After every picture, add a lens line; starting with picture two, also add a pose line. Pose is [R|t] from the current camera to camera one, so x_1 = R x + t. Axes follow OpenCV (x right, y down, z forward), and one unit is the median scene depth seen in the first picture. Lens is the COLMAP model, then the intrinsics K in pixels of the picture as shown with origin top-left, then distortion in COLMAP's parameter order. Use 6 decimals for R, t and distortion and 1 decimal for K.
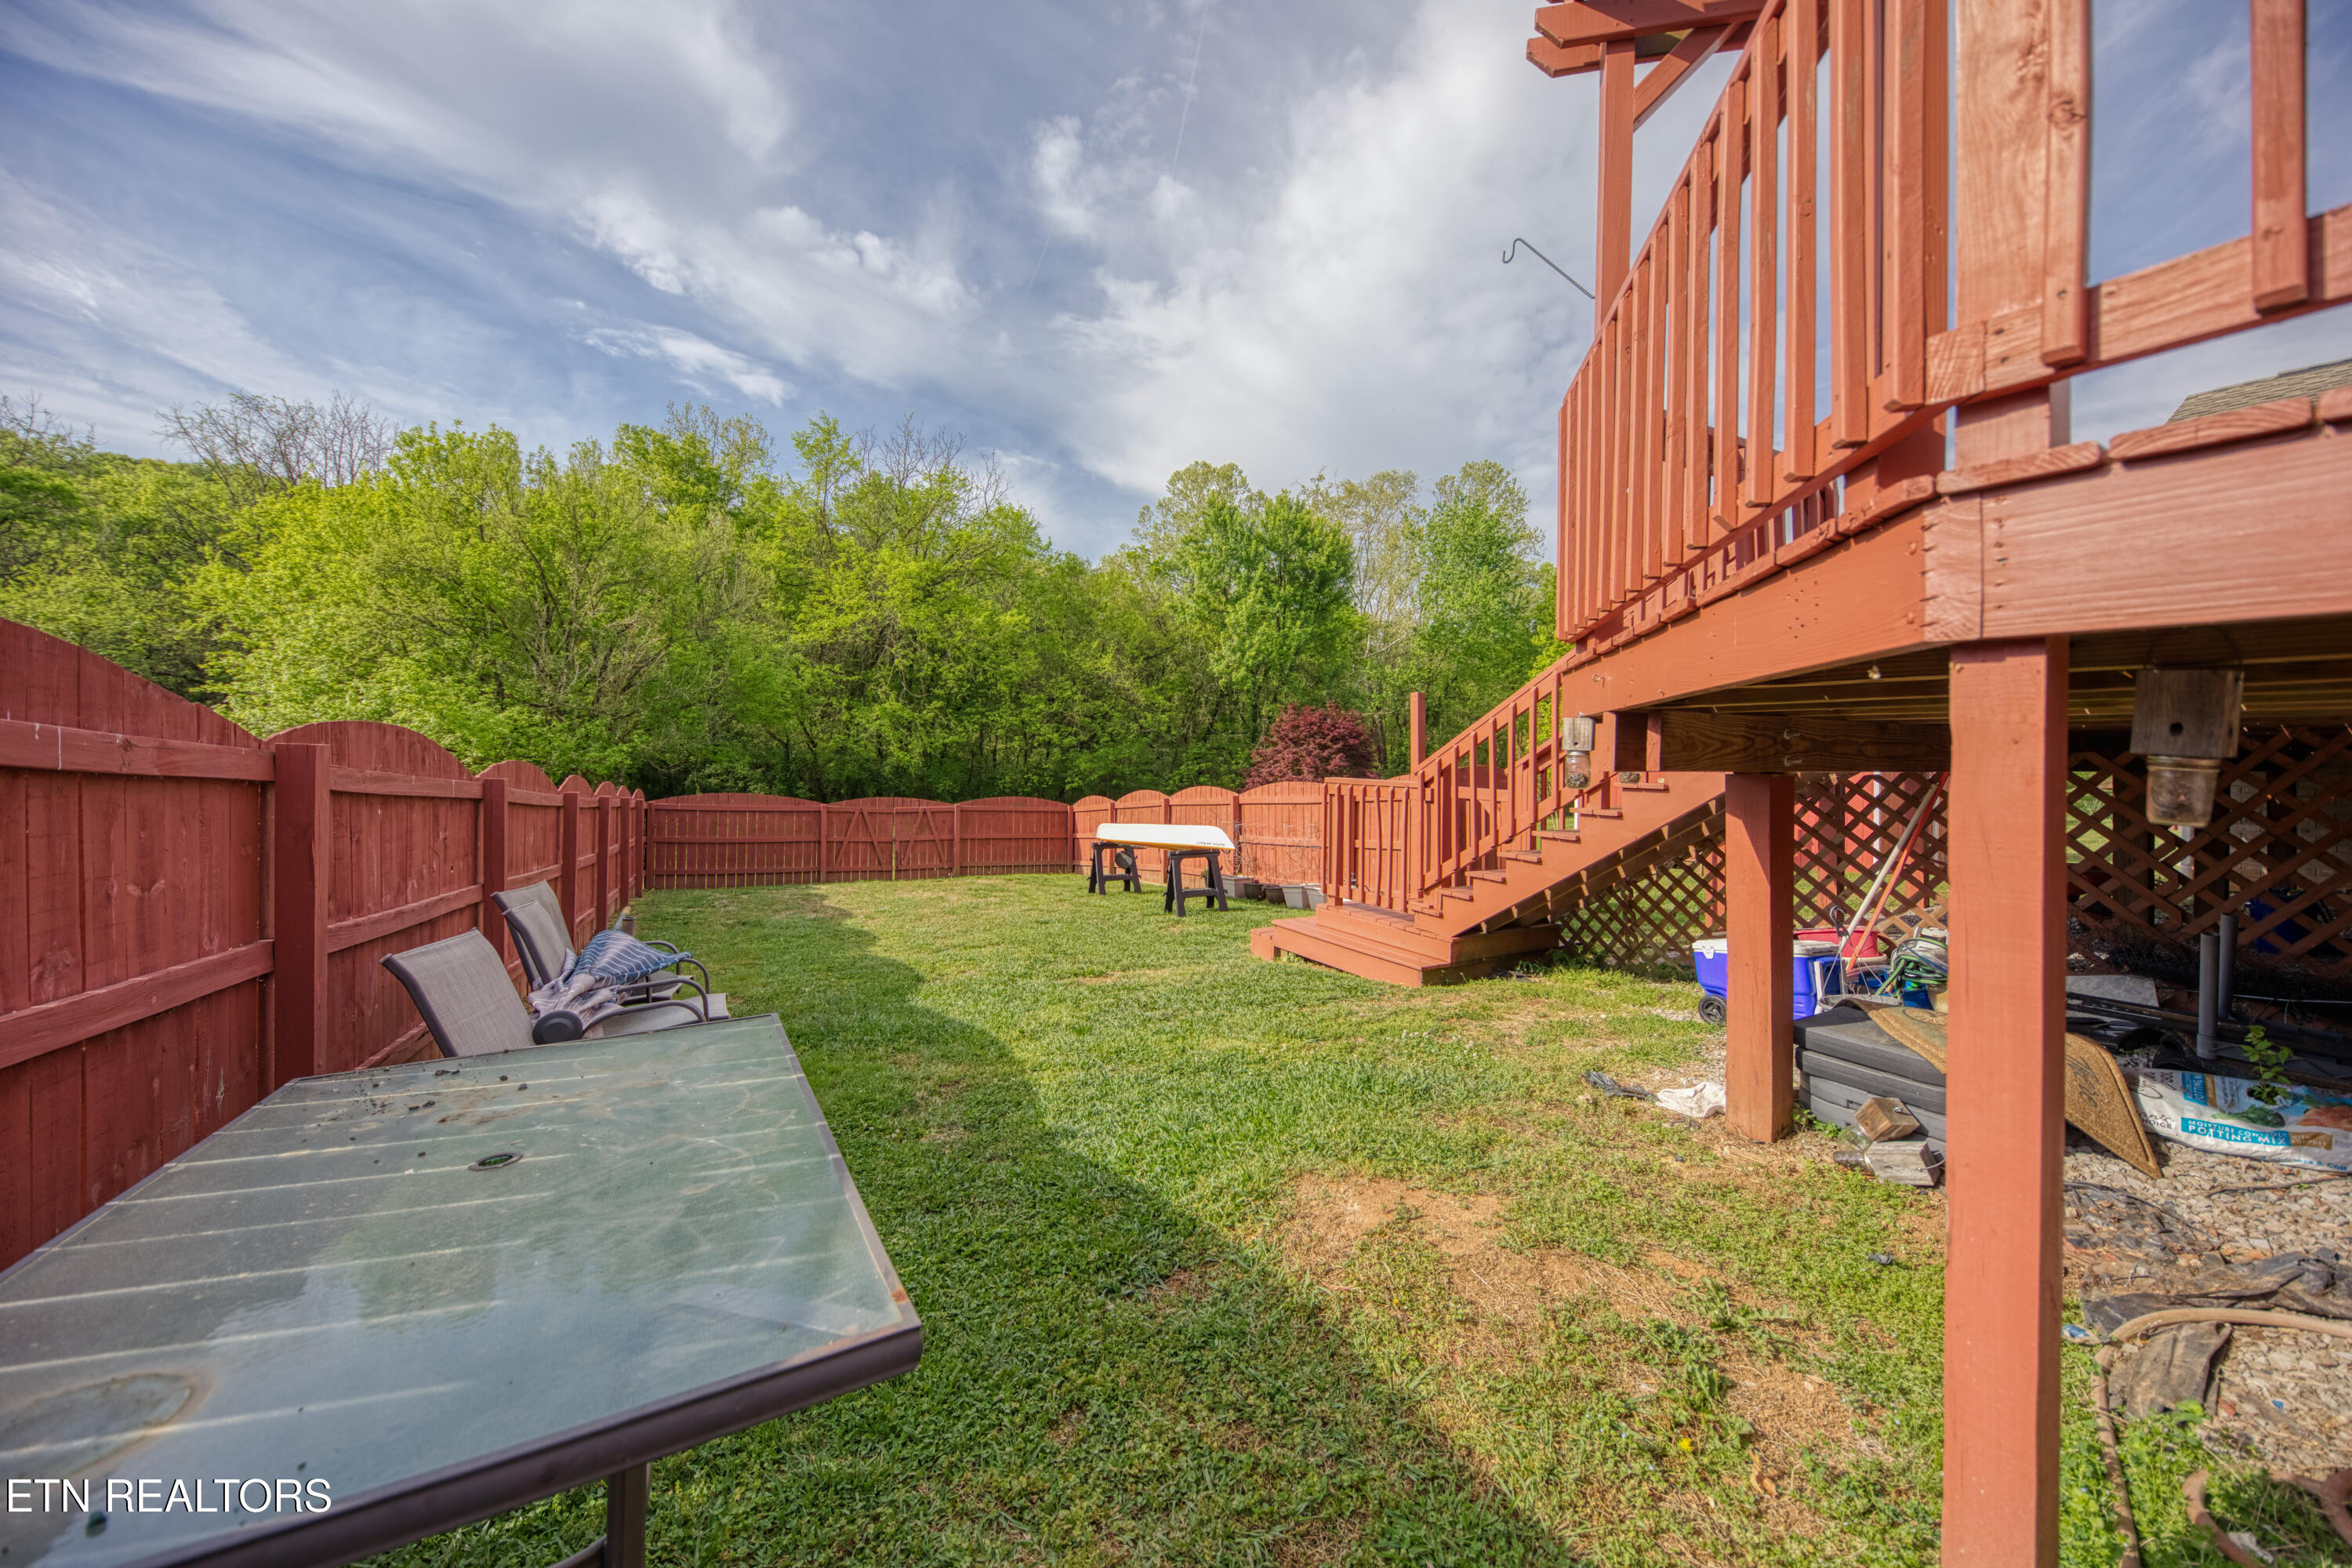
lens RADIAL K [[839.8, 0, 1179.2], [0, 839.8, 757.8], [0, 0, 1]] dist [0.000401, -0.000174]
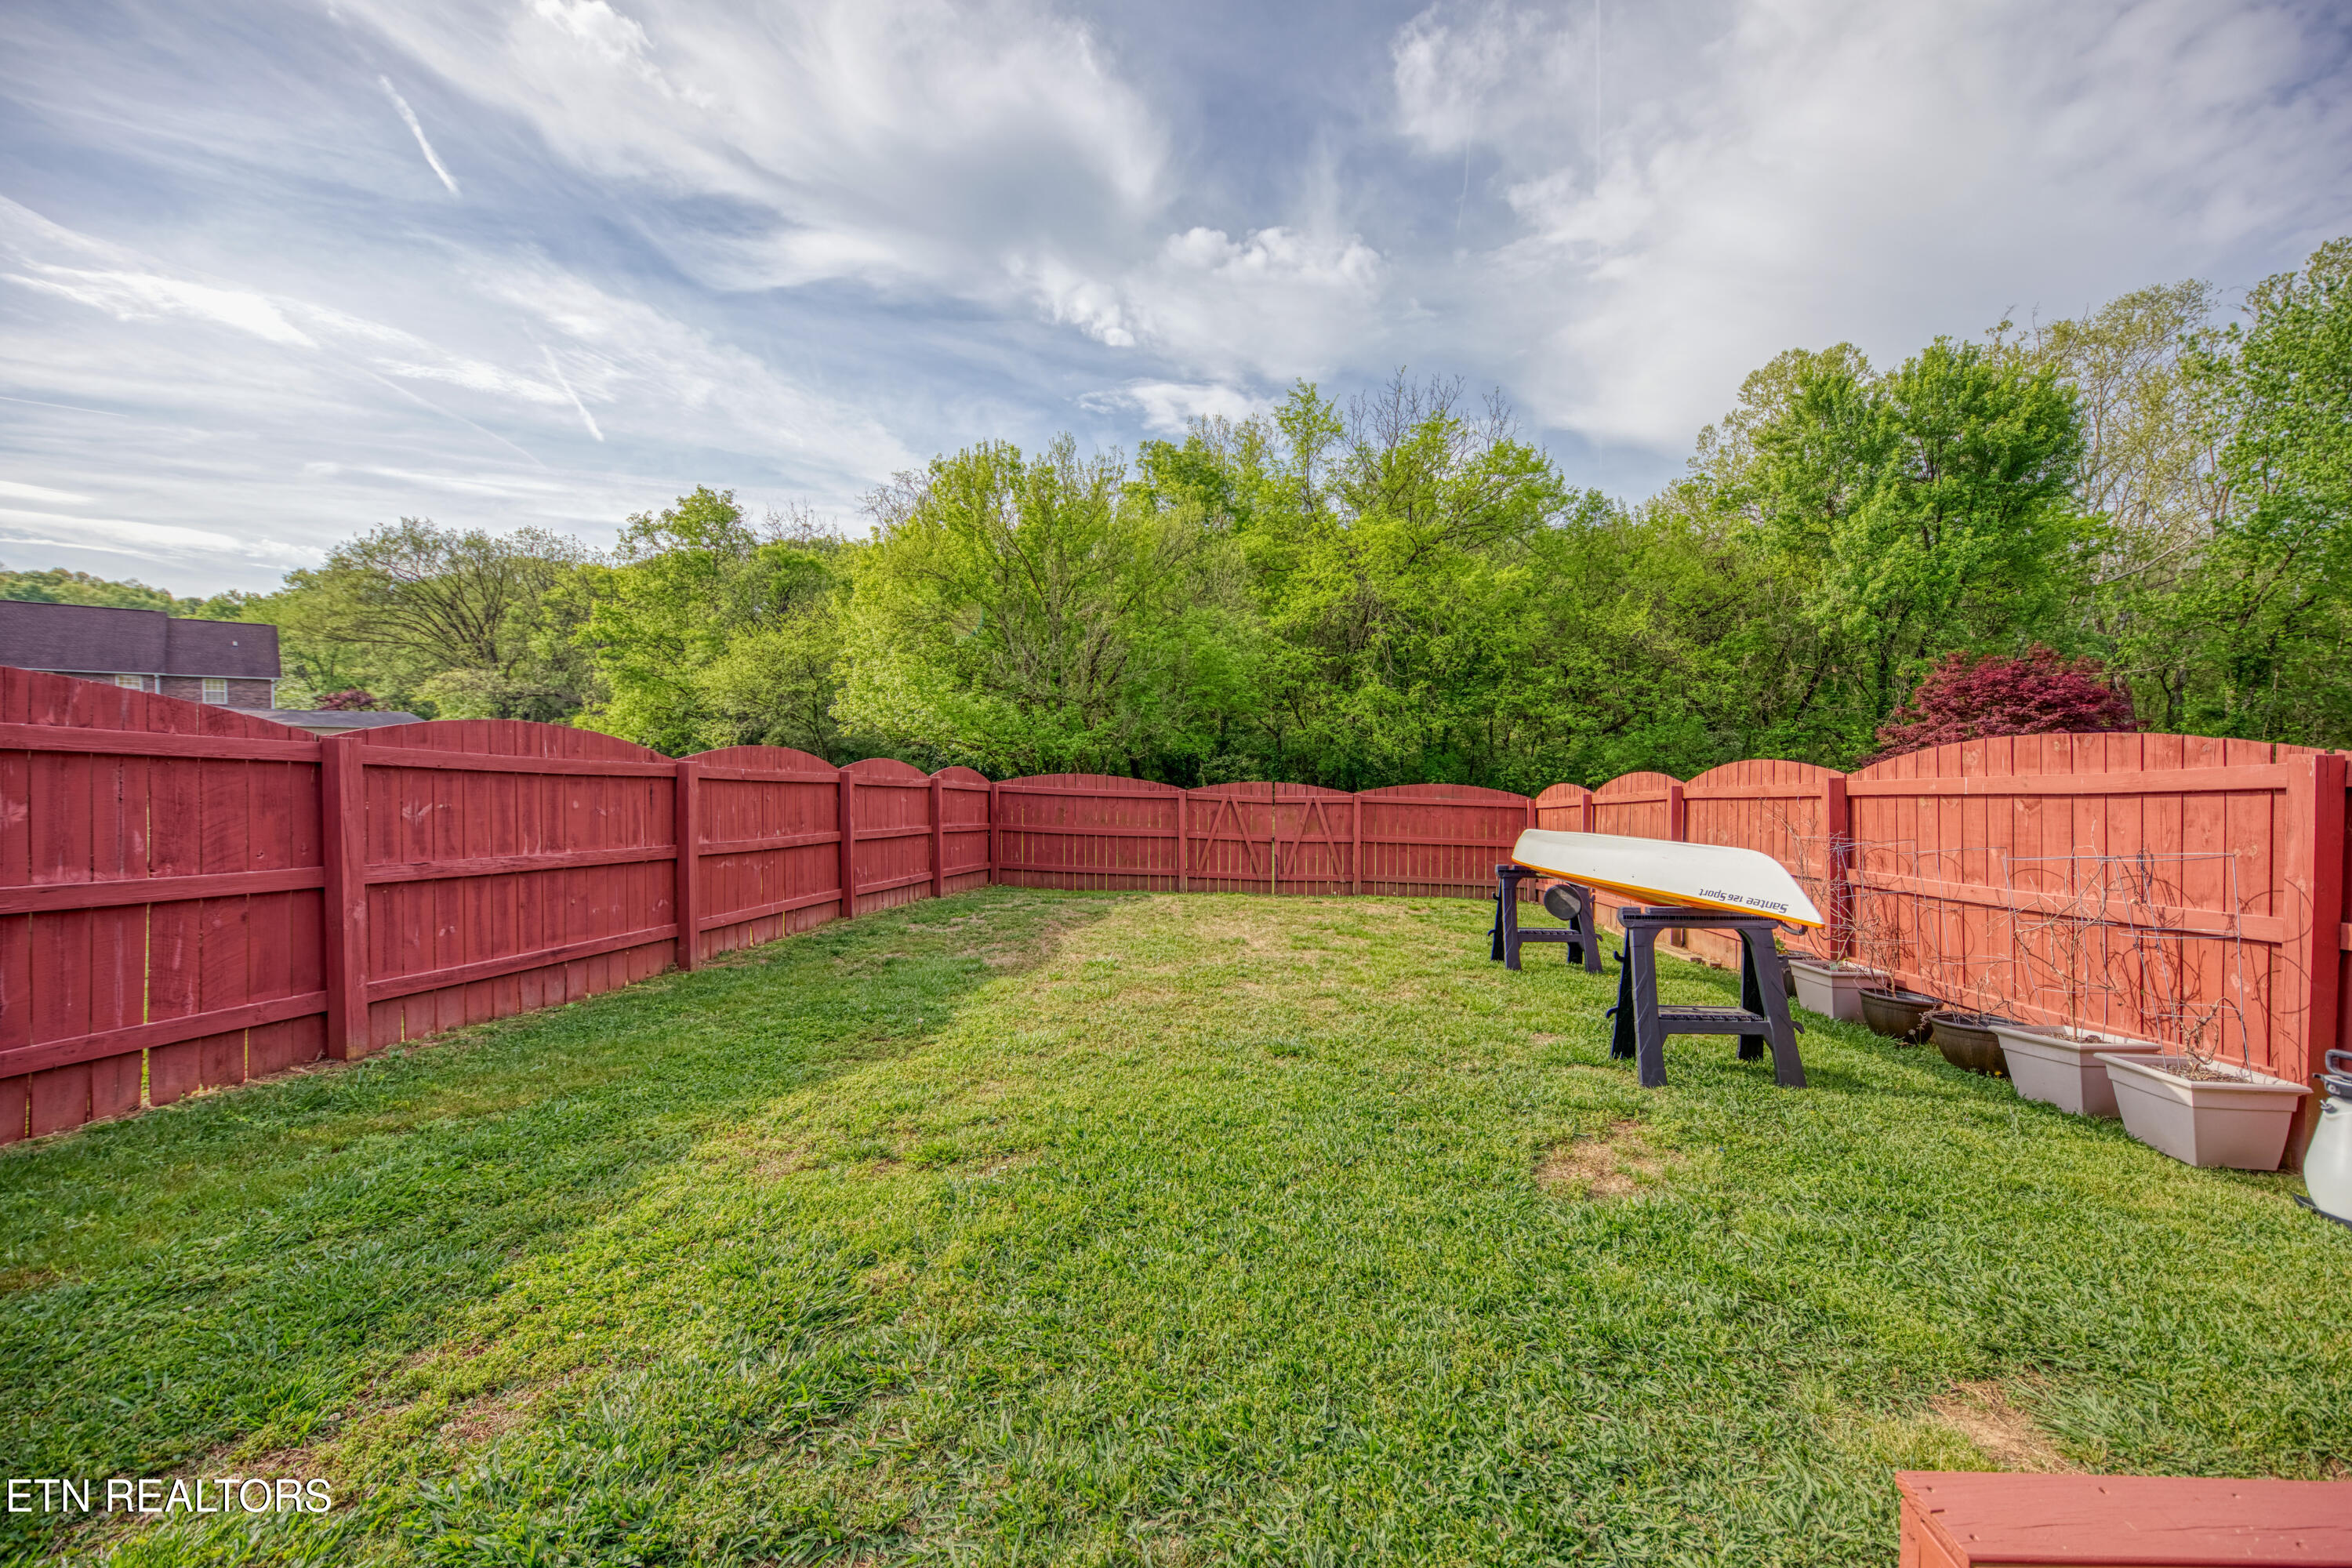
lens RADIAL K [[821.9, 0, 1229.5], [0, 821.9, 770.9], [0, 0, 1]] dist [0.001484, -0.005413]
pose [[0.836404, 0.001816, -0.548110, 0.012031], [0.008139, 0.999843, 0.015733, 0.010574], [0.548053, -0.017620, 0.836258, 0.155285]]
